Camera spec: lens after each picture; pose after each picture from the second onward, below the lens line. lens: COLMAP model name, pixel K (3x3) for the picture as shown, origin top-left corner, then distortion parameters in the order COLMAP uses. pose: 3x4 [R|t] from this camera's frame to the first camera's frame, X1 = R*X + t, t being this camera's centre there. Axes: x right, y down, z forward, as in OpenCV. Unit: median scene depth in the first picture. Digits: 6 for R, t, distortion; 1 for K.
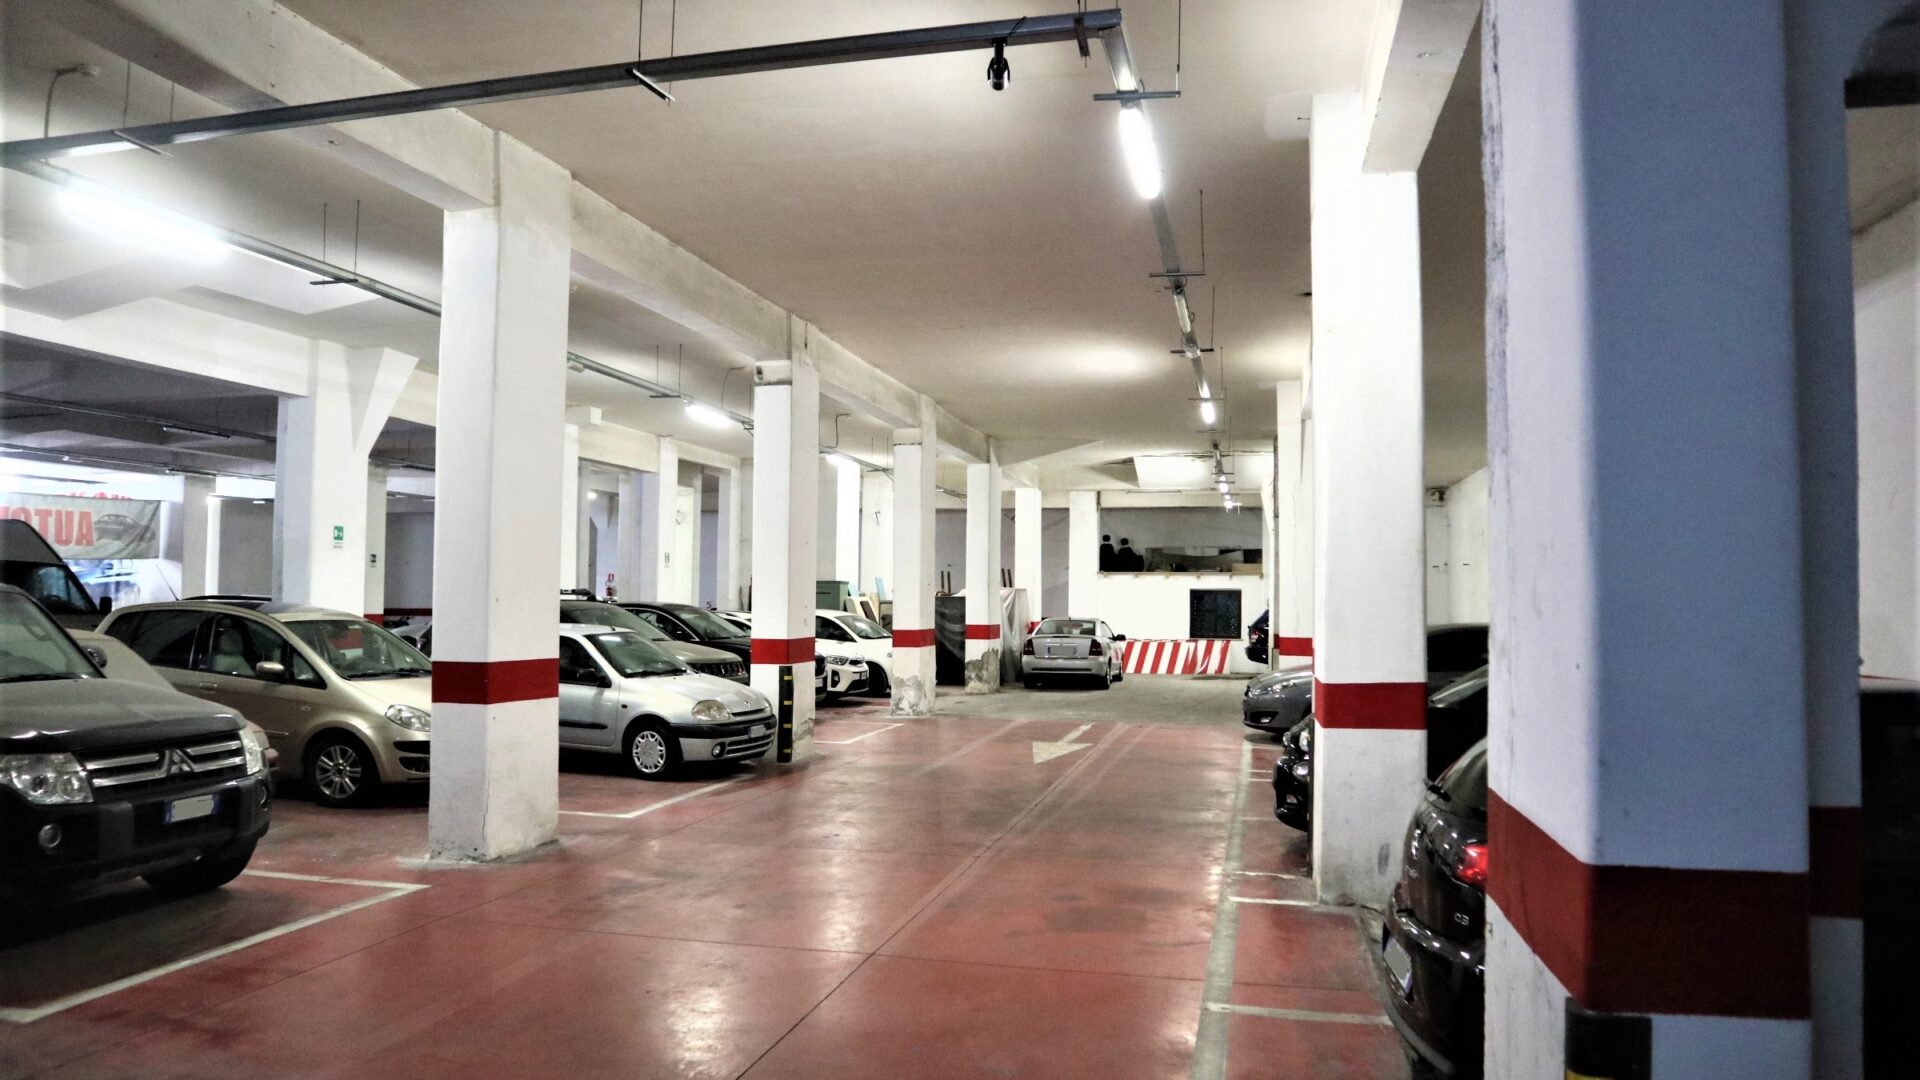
lens RADIAL K [[1324.1, 0, 933.8], [0, 1324.1, 542.0], [0, 0, 1]] dist [-0.136150, 0.088561]
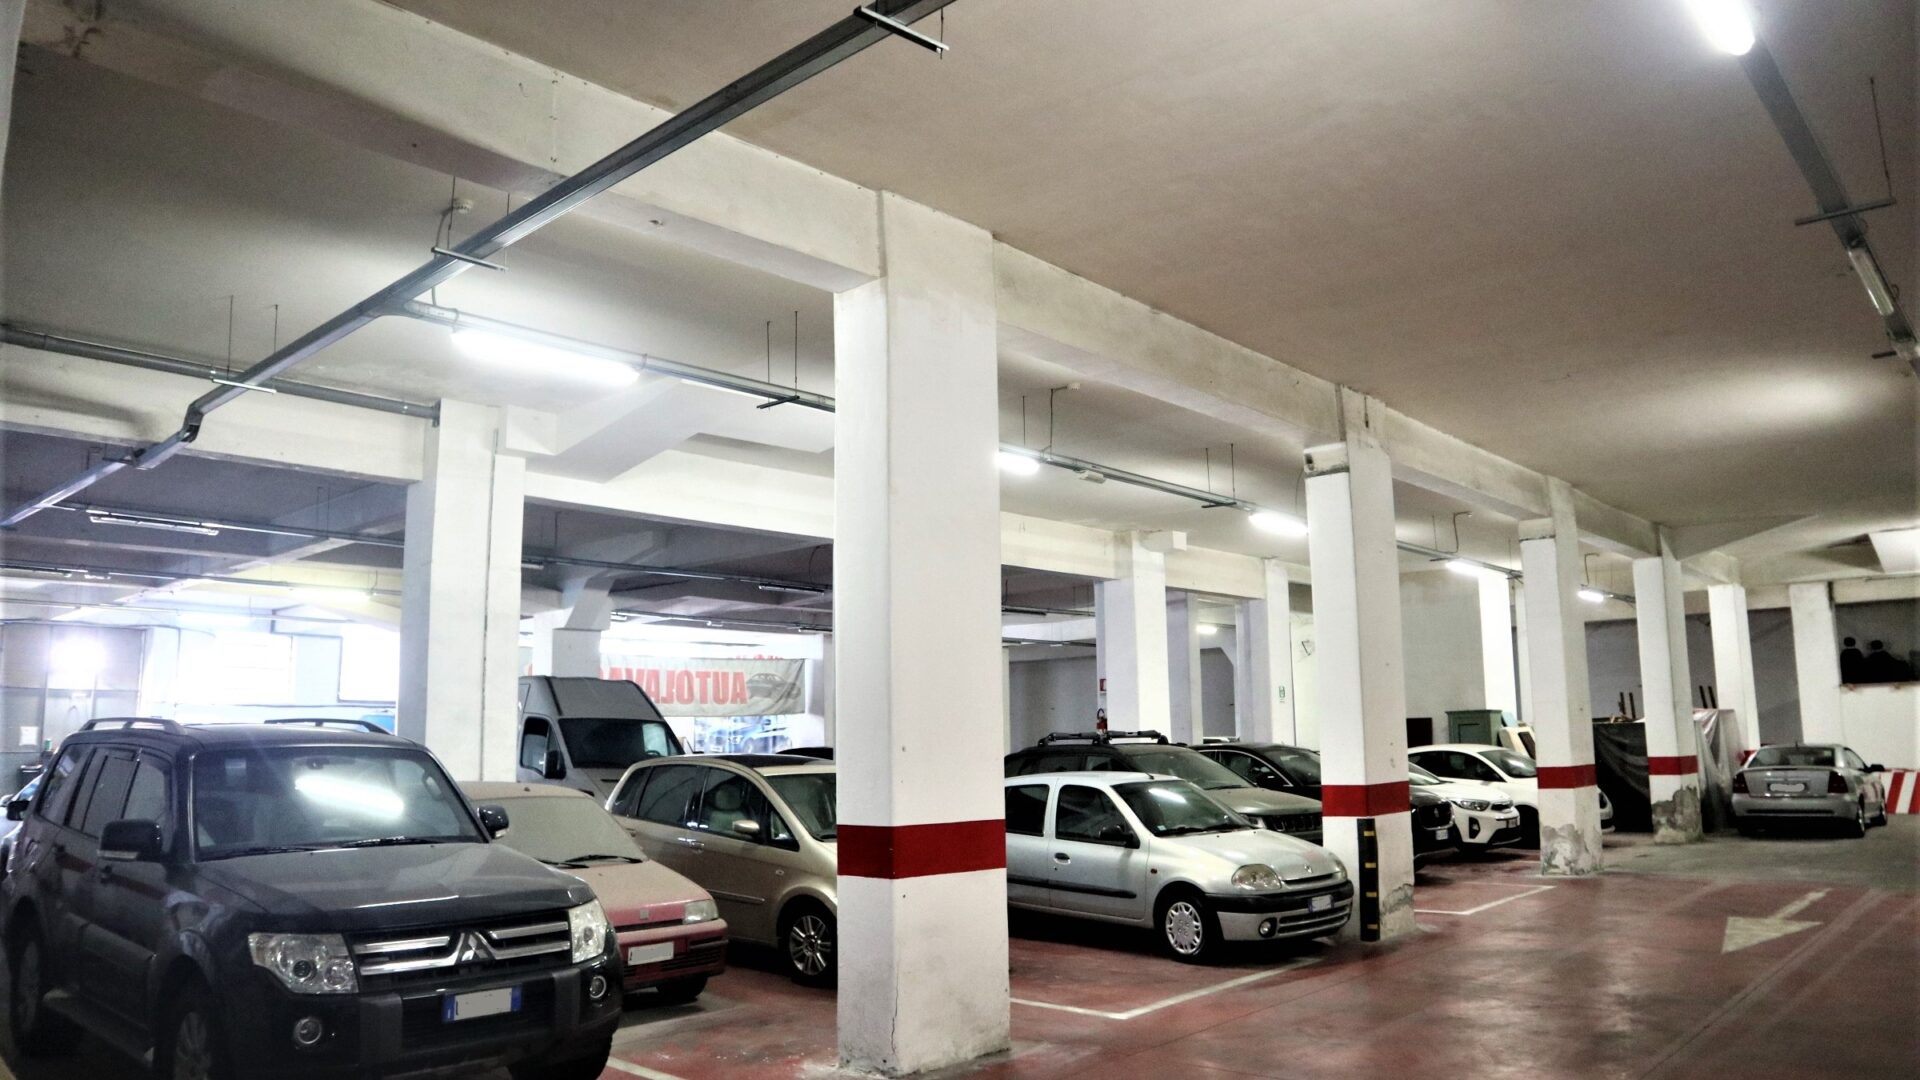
lens RADIAL K [[1324.1, 0, 933.8], [0, 1324.1, 542.0], [0, 0, 1]] dist [-0.136150, 0.088561]
pose [[0.872818, -0.093392, -0.479026, 0.051475], [0.042188, 0.992284, -0.116589, 0.007987], [0.486218, 0.081551, 0.870024, 0.170634]]
